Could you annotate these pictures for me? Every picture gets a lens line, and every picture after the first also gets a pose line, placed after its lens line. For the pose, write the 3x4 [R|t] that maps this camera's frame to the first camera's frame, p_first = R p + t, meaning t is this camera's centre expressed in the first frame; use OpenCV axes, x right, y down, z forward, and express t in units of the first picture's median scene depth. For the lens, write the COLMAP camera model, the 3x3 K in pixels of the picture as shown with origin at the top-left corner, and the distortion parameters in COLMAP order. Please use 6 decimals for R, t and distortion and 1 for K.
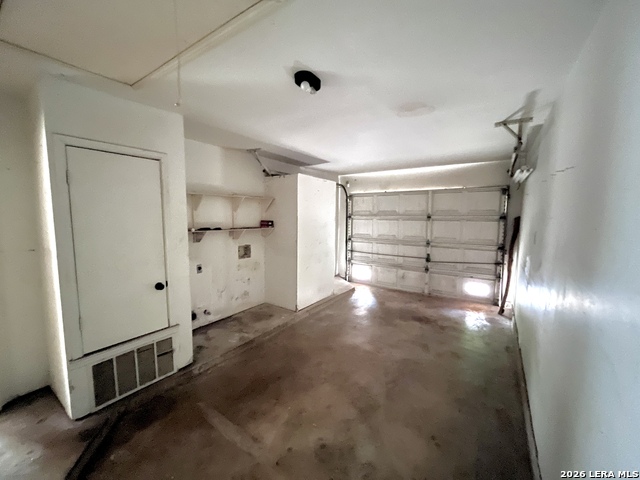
lens RADIAL K [[260.0, 0, 319.4], [0, 260.0, 239.6], [0, 0, 1]] dist [-0.004678, 0.000293]
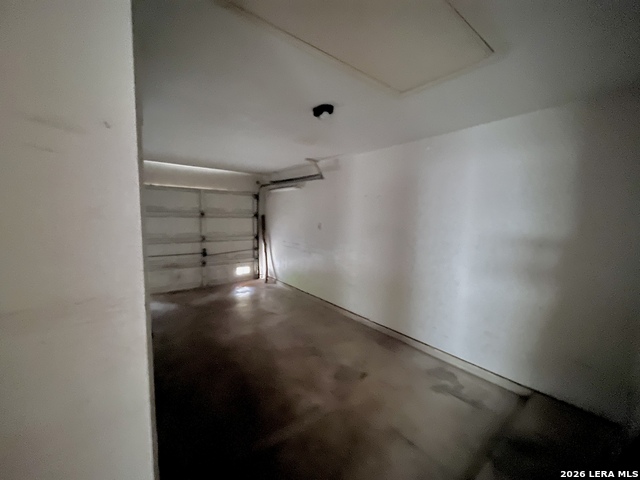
lens RADIAL K [[260.0, 0, 320.2], [0, 260.0, 242.2], [0, 0, 1]] dist [-0.004678, 0.000293]
pose [[0.283146, -0.088295, 0.955004, -0.491590], [0.073906, 0.994801, 0.070062, -0.012209], [-0.956225, 0.050743, 0.288200, 0.239450]]
